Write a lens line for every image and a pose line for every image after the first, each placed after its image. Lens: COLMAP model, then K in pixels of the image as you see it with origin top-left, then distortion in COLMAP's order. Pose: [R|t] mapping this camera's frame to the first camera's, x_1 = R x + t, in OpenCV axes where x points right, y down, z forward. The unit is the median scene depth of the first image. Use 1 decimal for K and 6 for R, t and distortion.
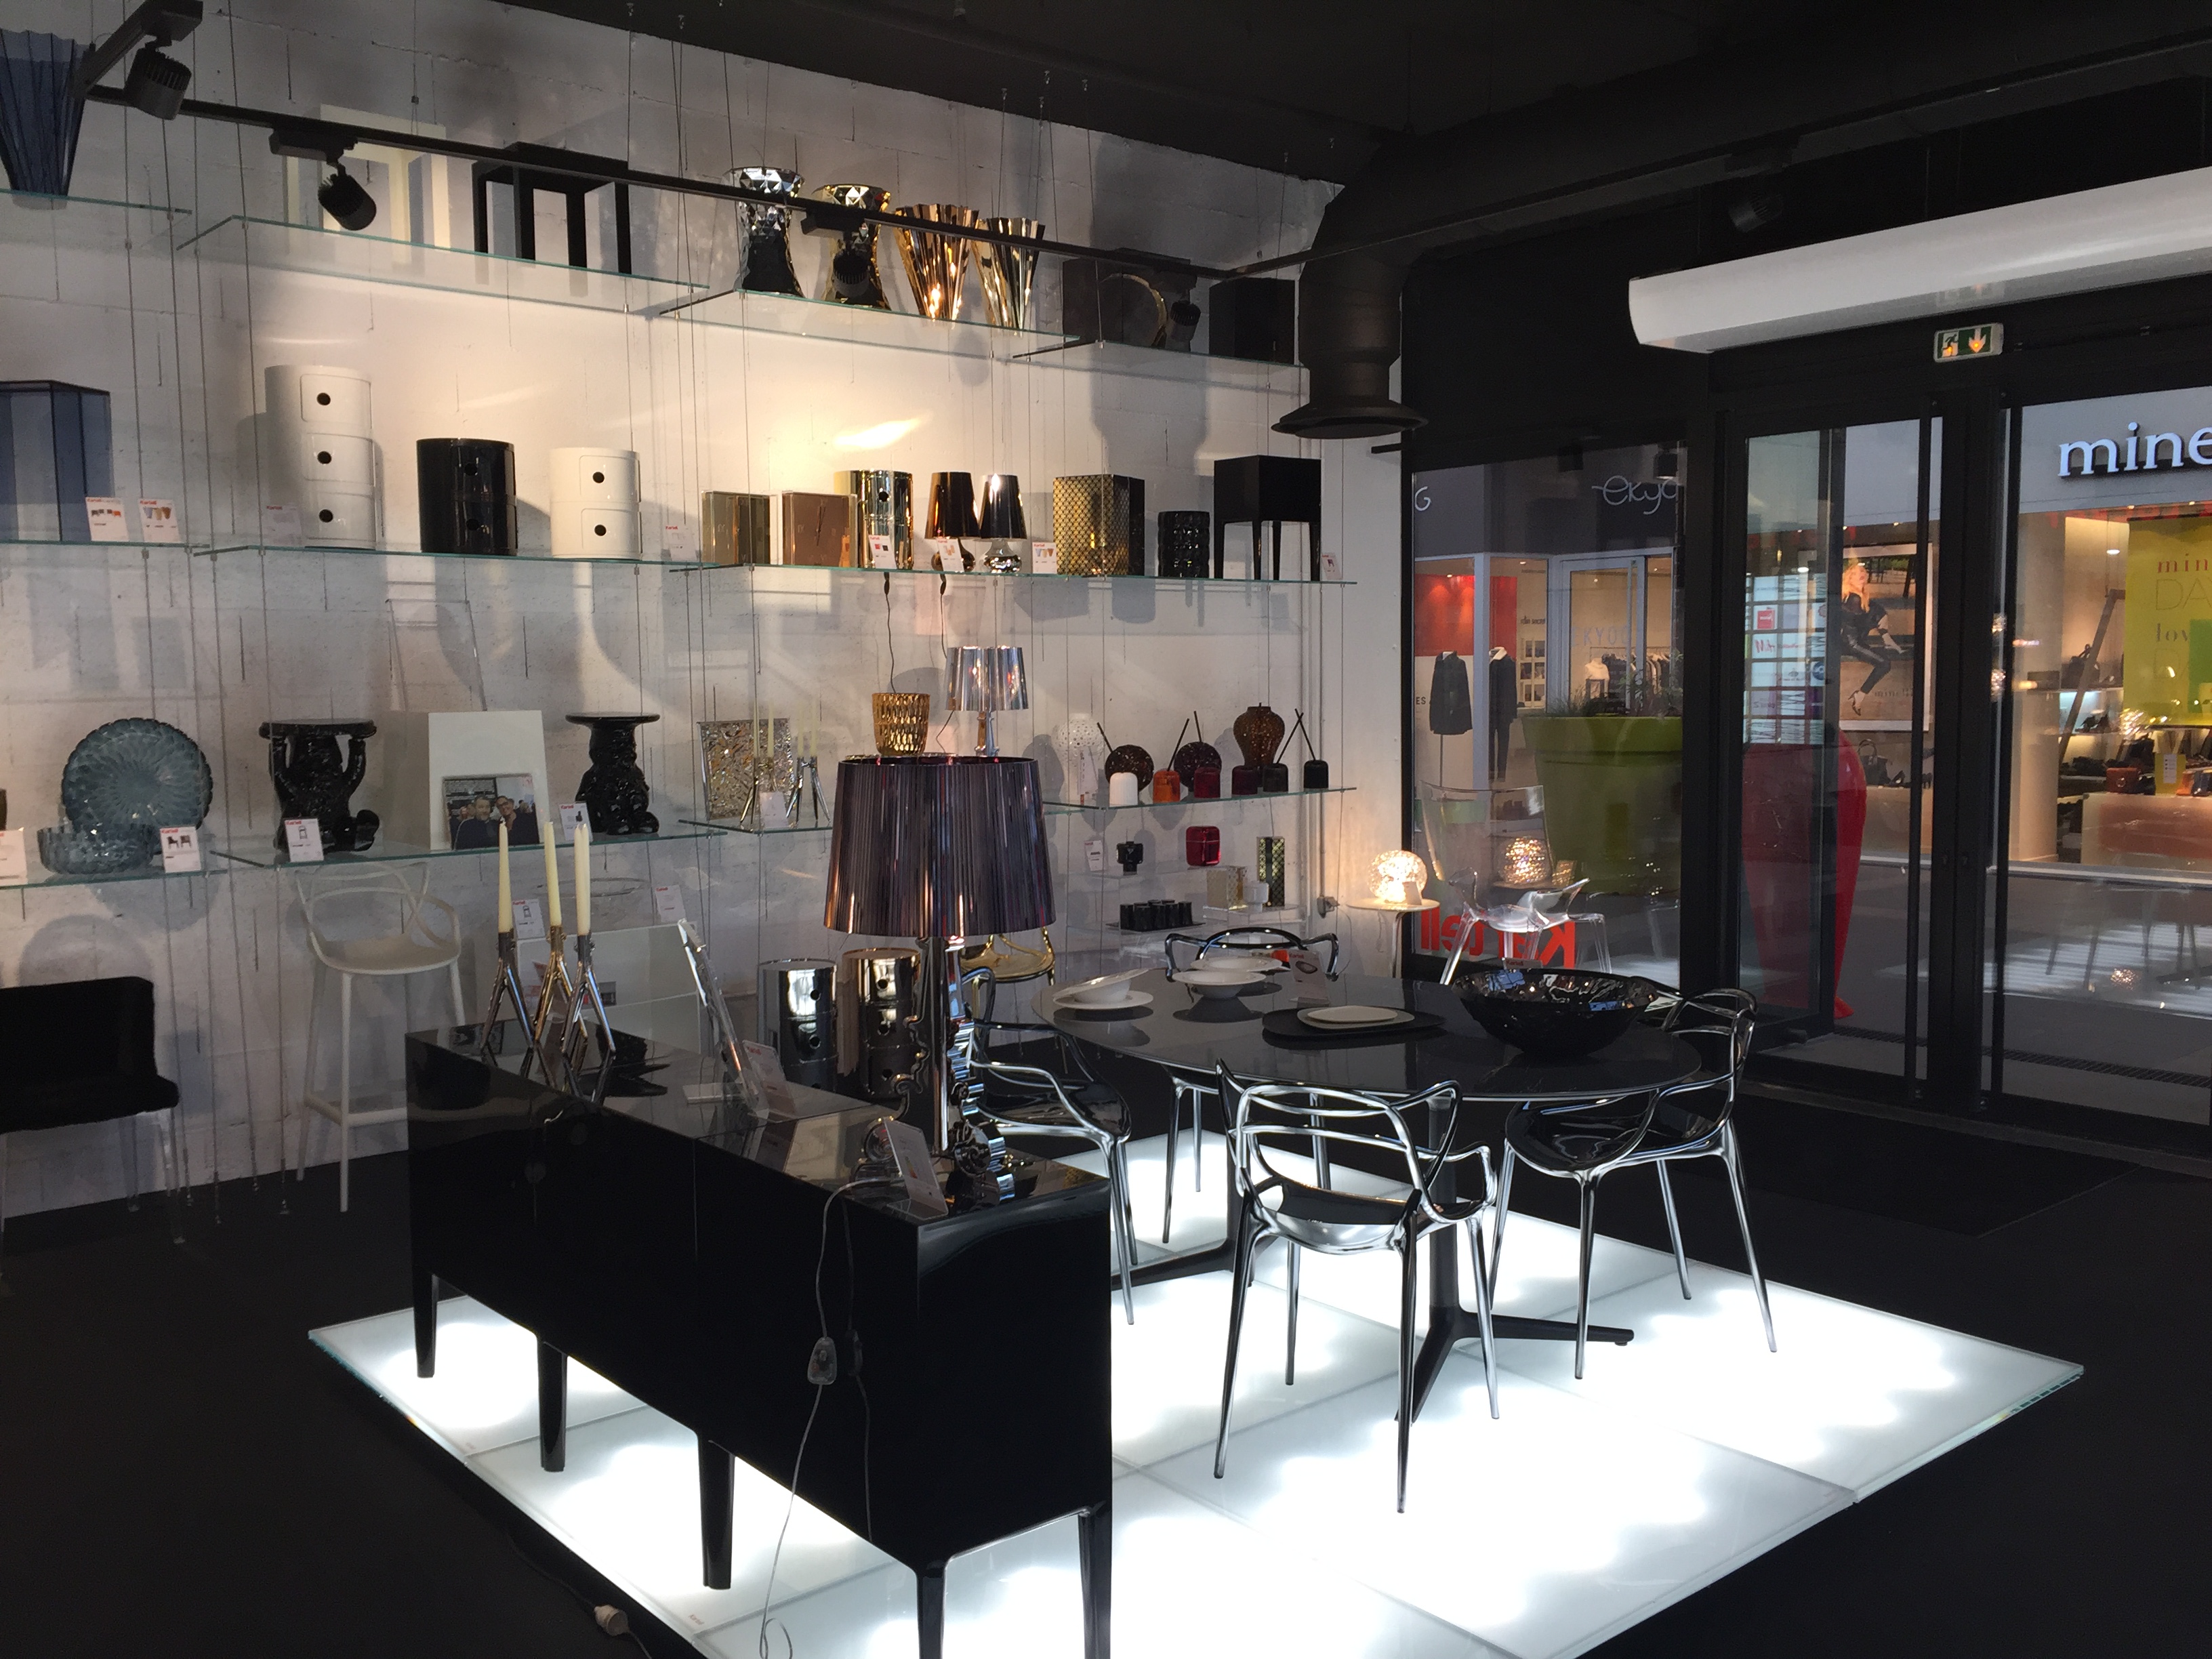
lens RADIAL K [[1897.1, 0, 1092.6], [0, 1897.1, 825.4], [0, 0, 1]] dist [0.056272, -0.035790]
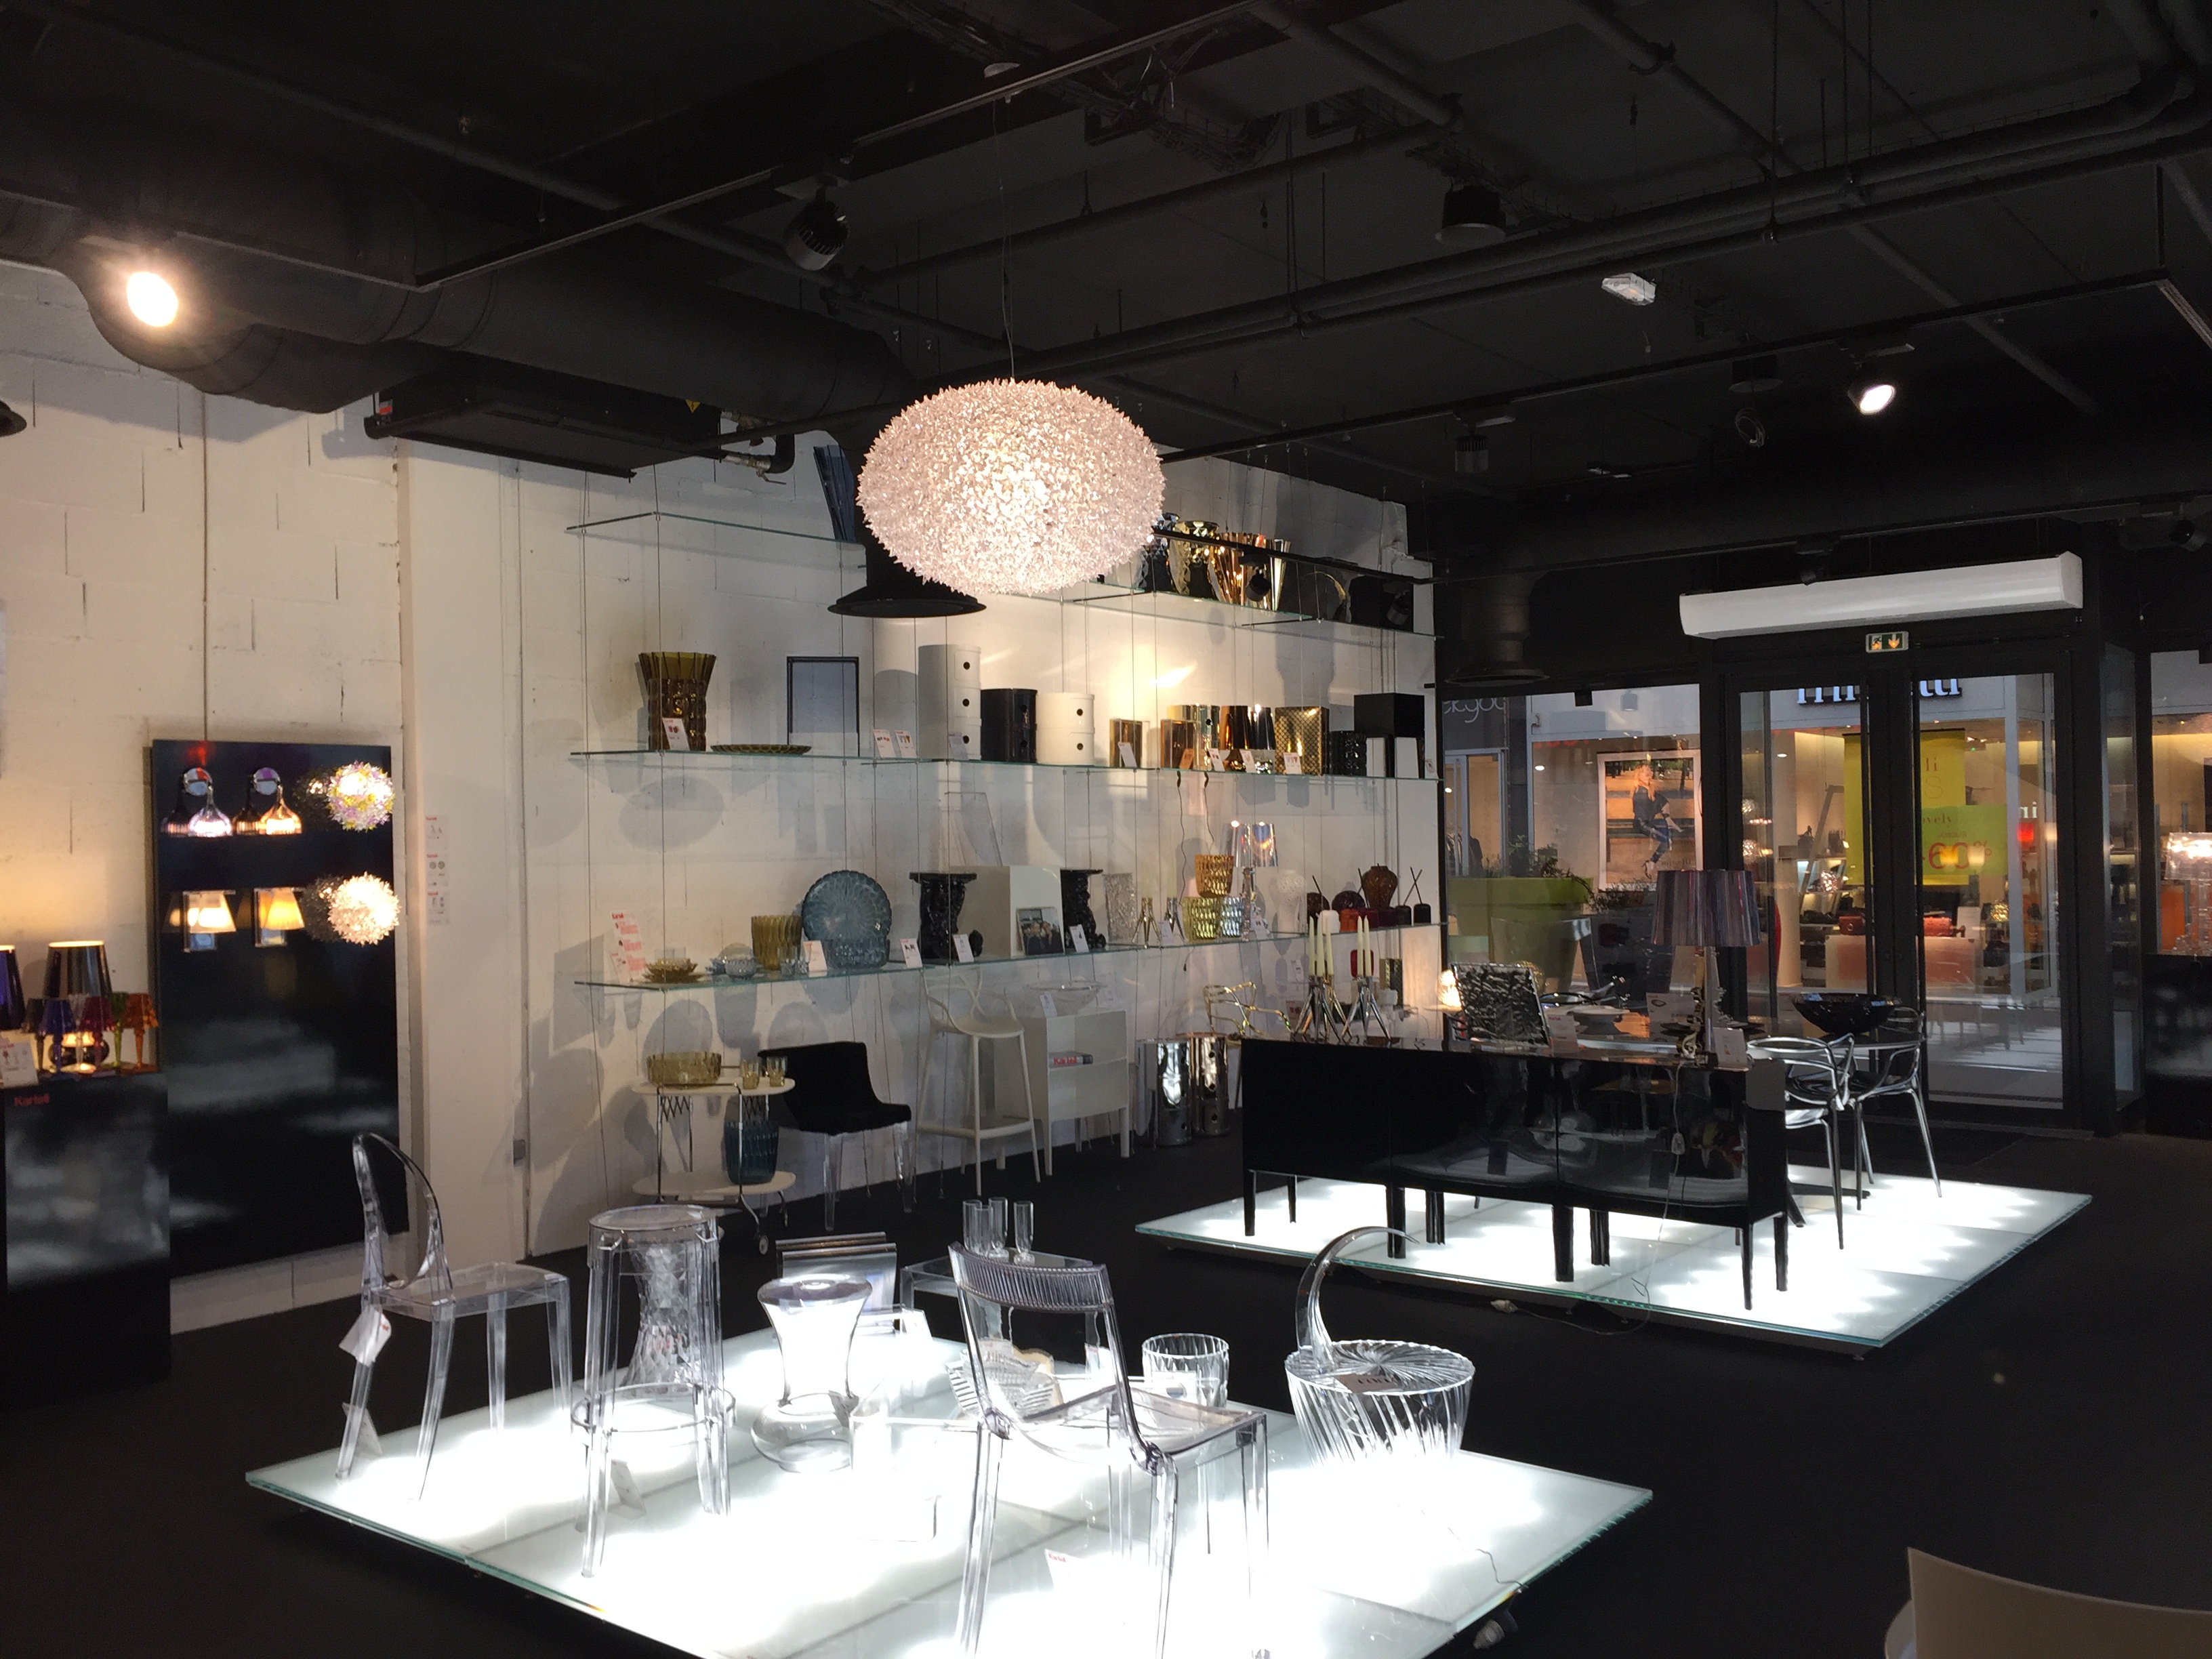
lens RADIAL K [[1897.1, 0, 1083.7], [0, 1897.1, 872.9], [0, 0, 1]] dist [0.056272, -0.035790]
pose [[0.979170, -0.004112, 0.203001, -0.486883], [0.018290, 0.997517, -0.068015, 0.040798], [-0.202217, 0.070311, 0.976813, -0.399408]]
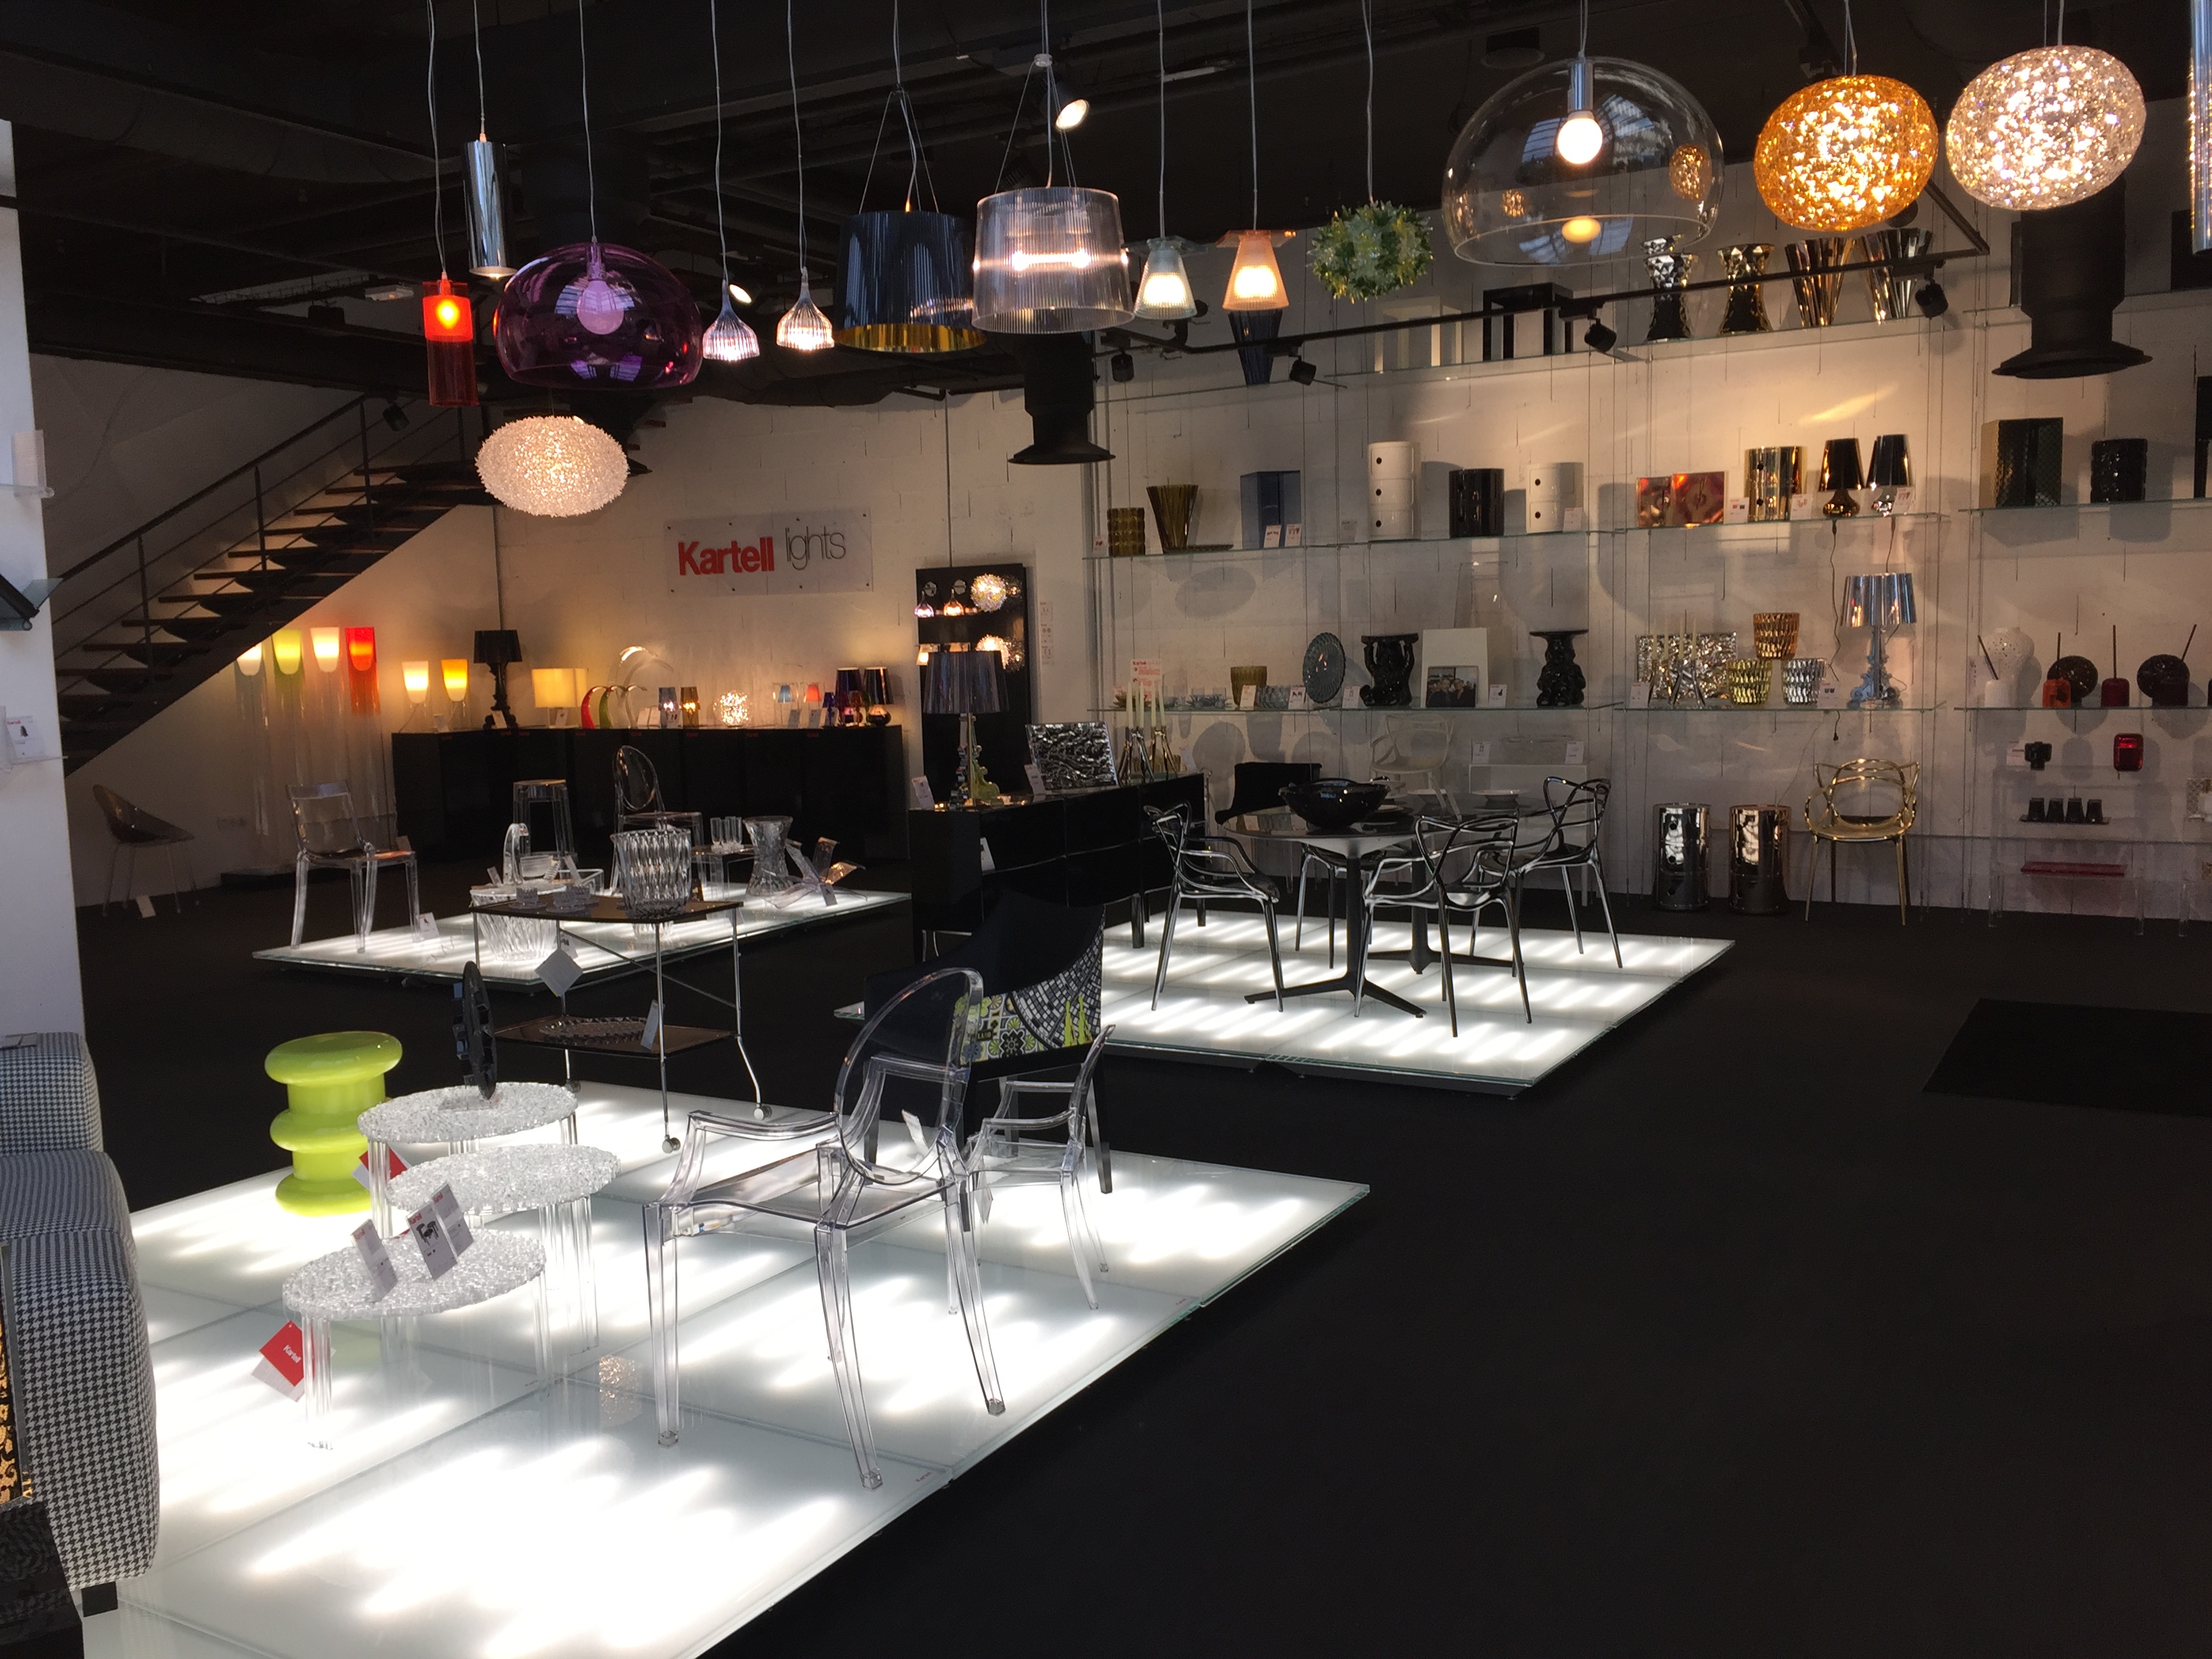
lens RADIAL K [[1897.1, 0, 1097.8], [0, 1897.1, 833.6], [0, 0, 1]] dist [0.056272, -0.035790]
pose [[0.335925, 0.105693, -0.935940, 0.998889], [-0.051860, 0.994252, 0.093665, -0.016680], [0.940460, 0.017073, 0.339476, 0.095772]]
